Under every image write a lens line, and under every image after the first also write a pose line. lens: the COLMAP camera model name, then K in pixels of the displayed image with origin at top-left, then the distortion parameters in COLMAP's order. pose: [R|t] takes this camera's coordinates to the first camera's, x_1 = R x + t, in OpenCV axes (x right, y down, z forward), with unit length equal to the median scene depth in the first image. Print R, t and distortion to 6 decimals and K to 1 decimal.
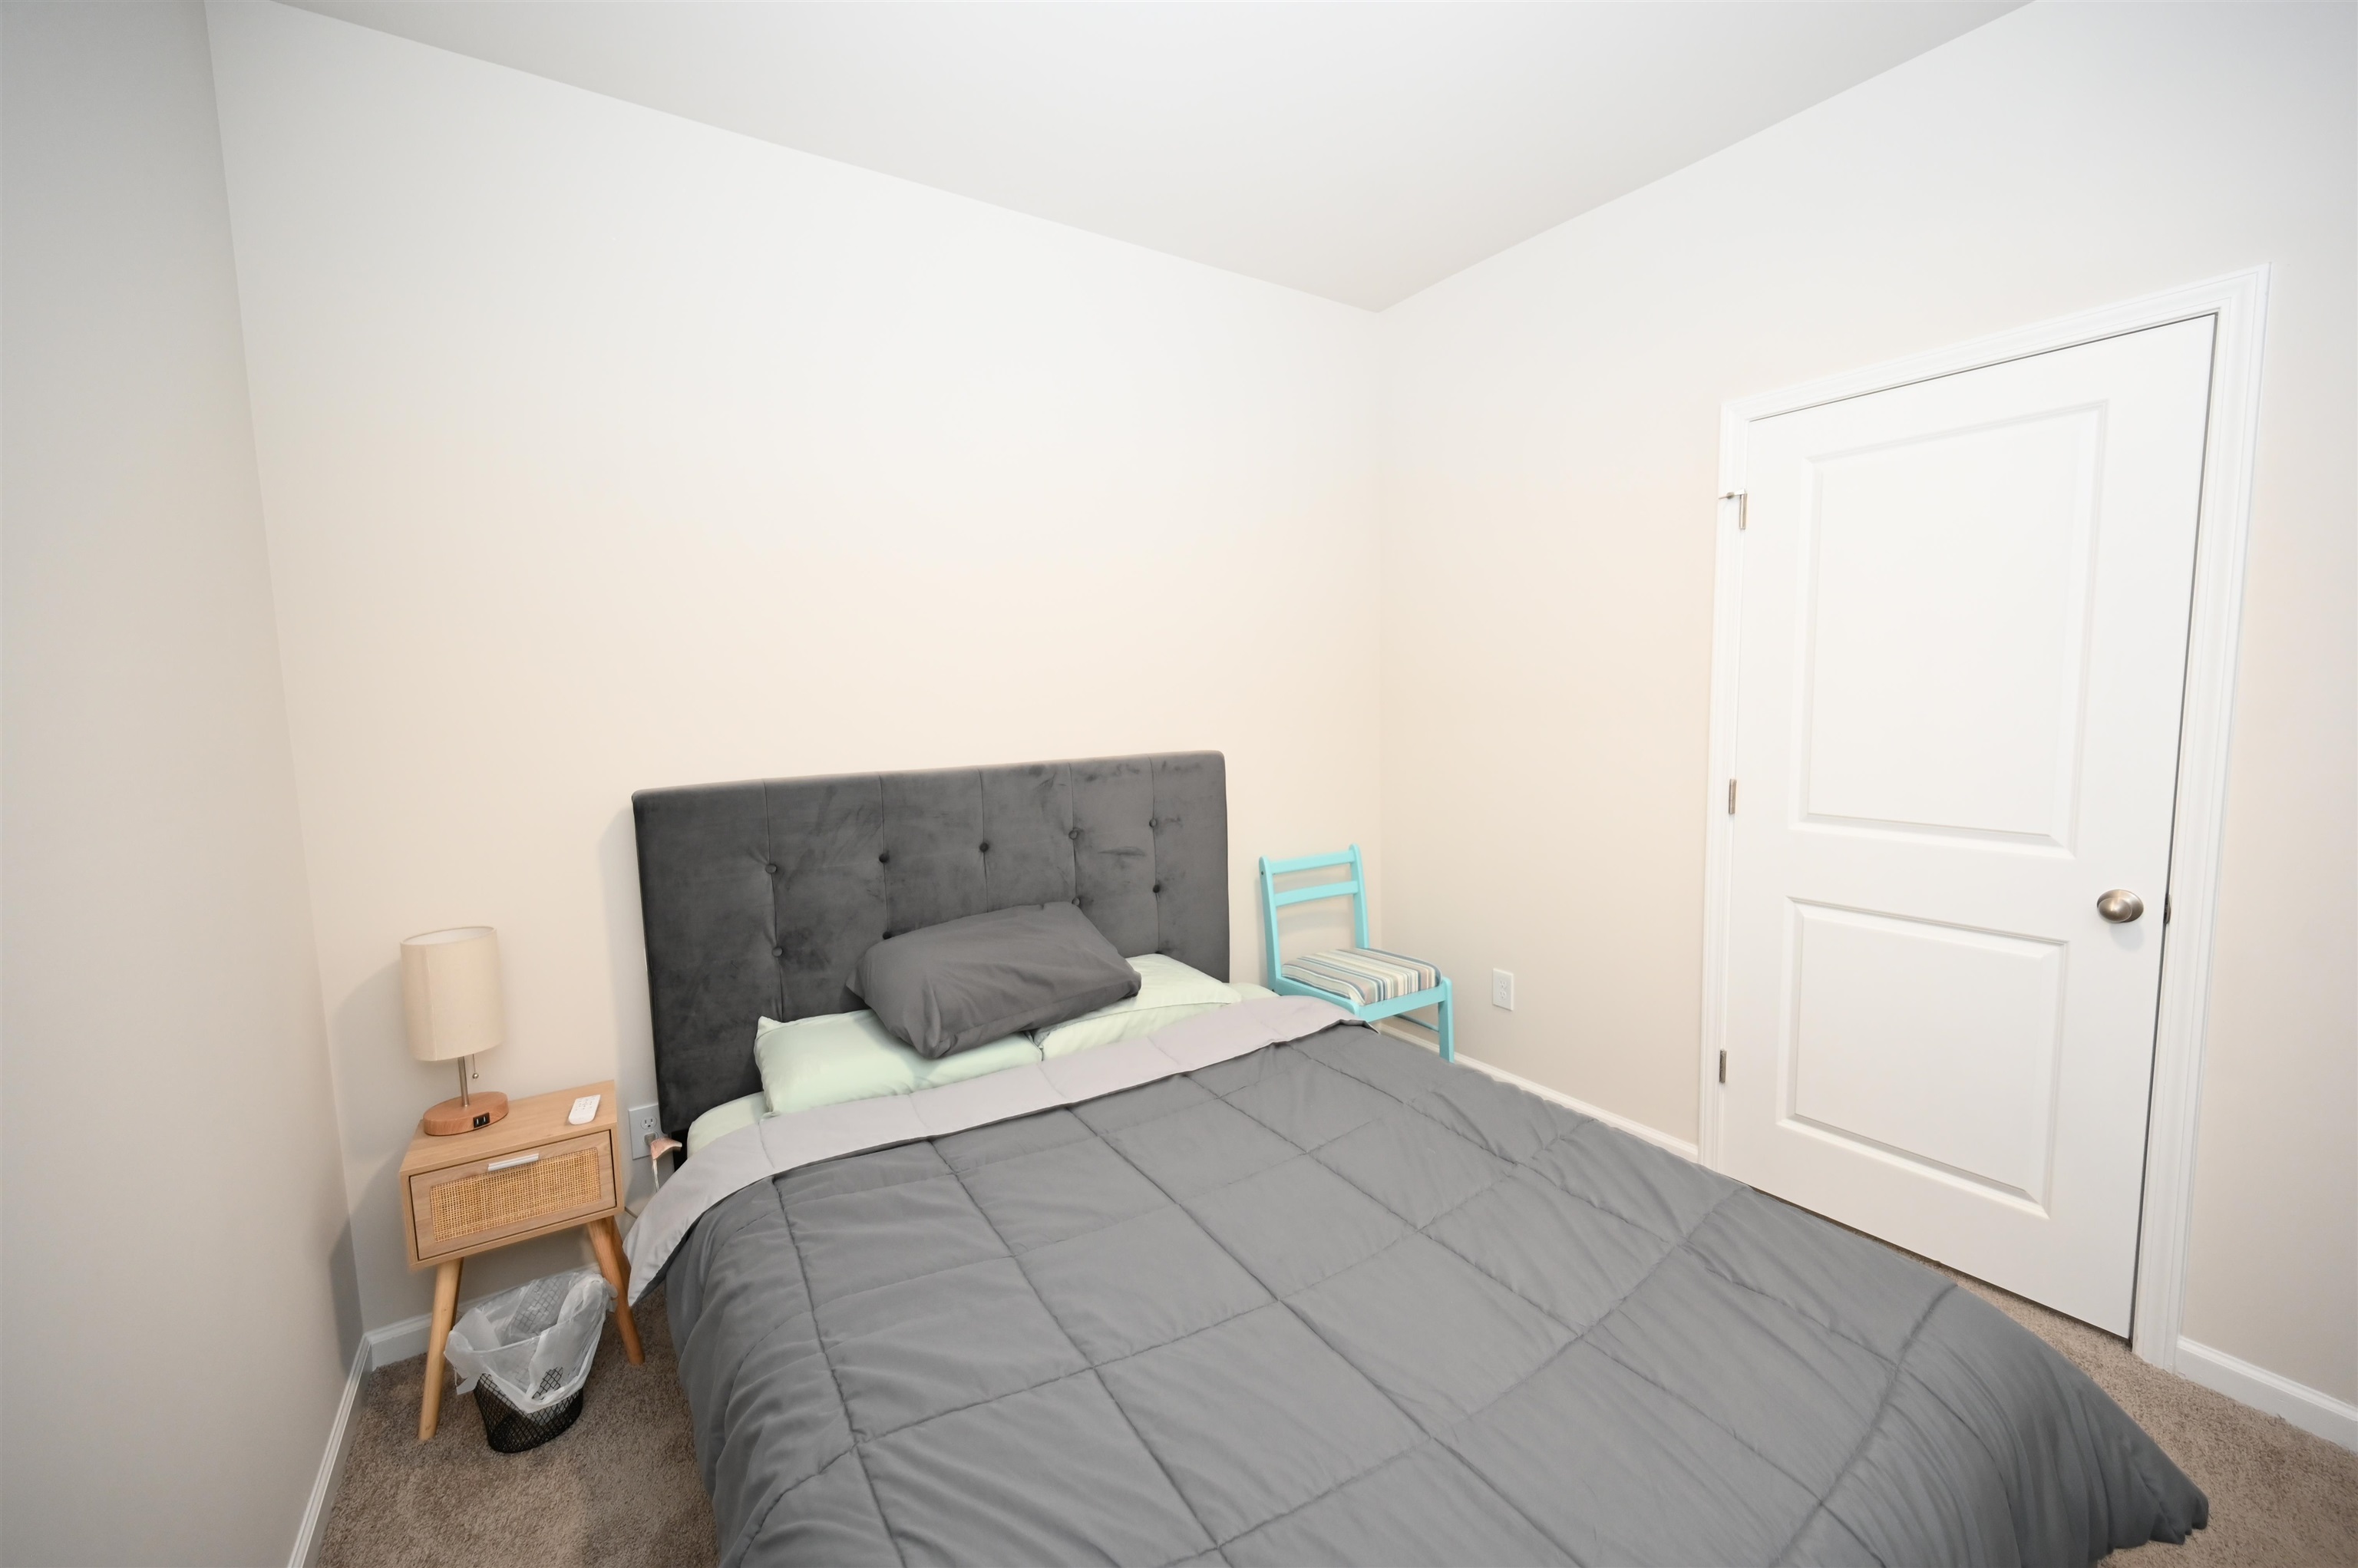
lens RADIAL K [[931.3, 0, 1179.0], [0, 931.3, 784.0], [0, 0, 1]] dist [-0.000300, -0.000014]
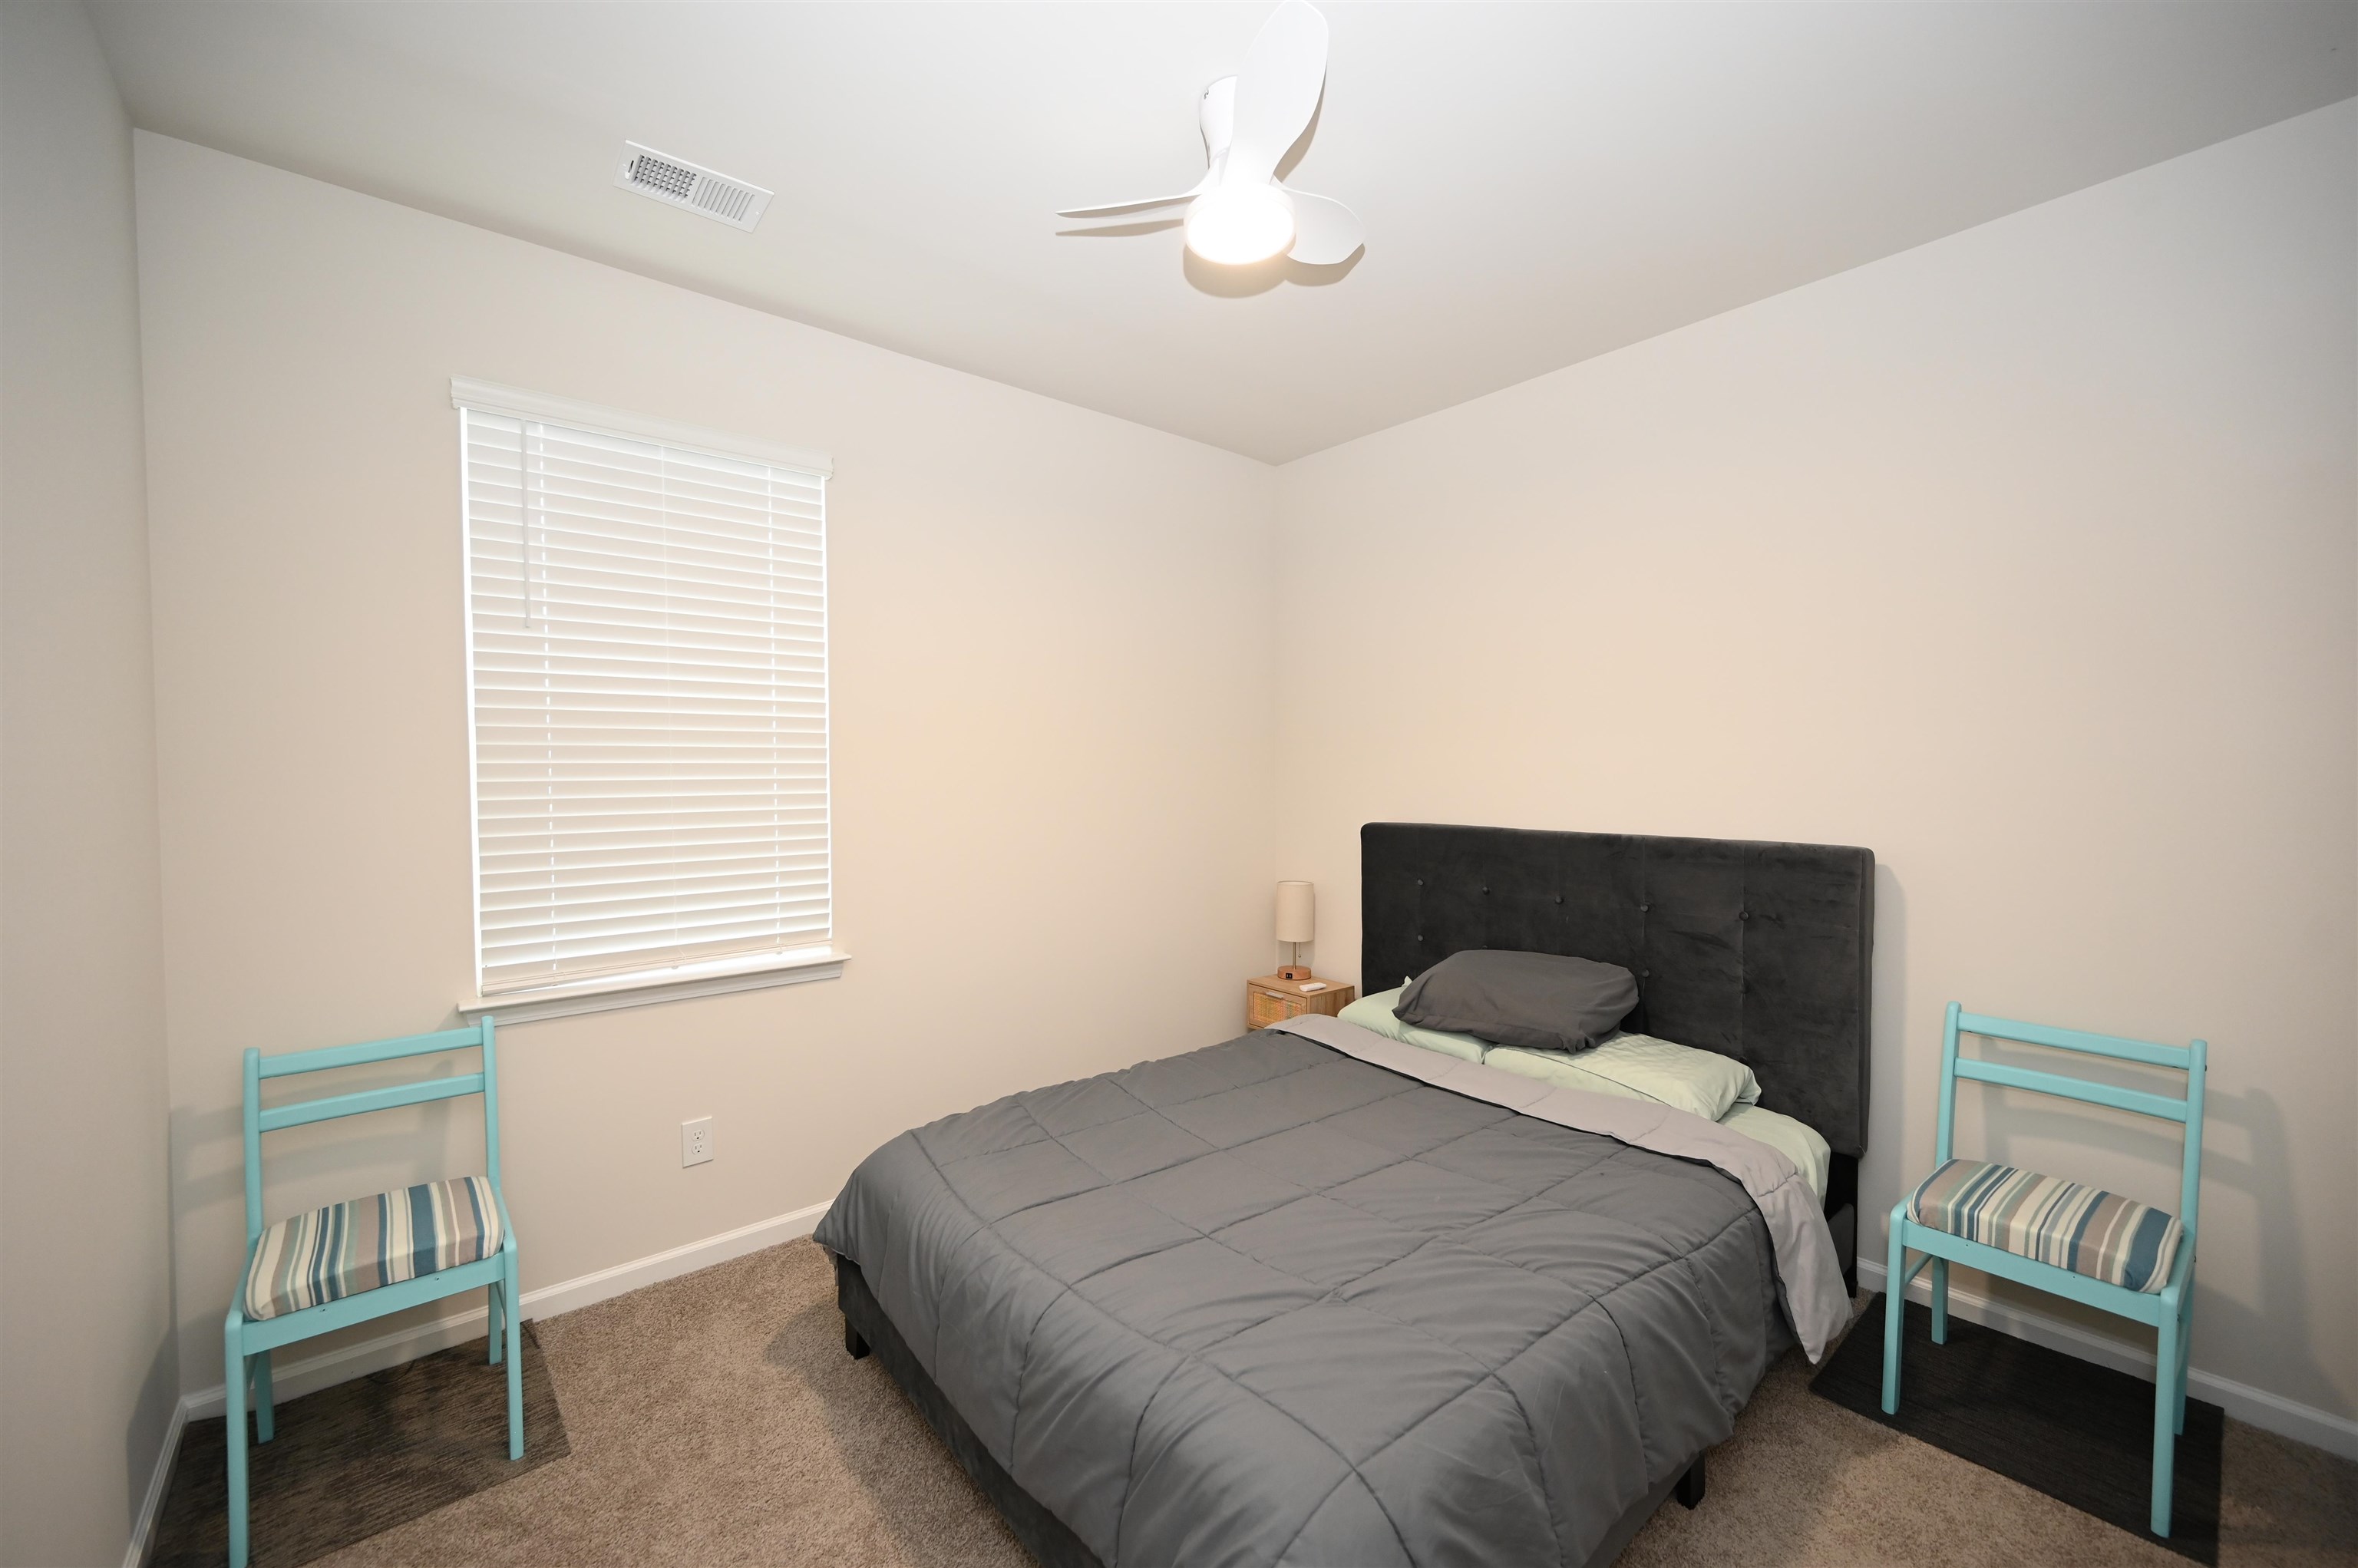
lens RADIAL K [[931.3, 0, 1179.0], [0, 931.3, 784.0], [0, 0, 1]] dist [-0.000300, -0.000014]
pose [[0.113392, 0.043112, -0.992615, 1.025349], [-0.092887, 0.995143, 0.032611, -0.082777], [0.989199, 0.088503, 0.116846, 0.404280]]
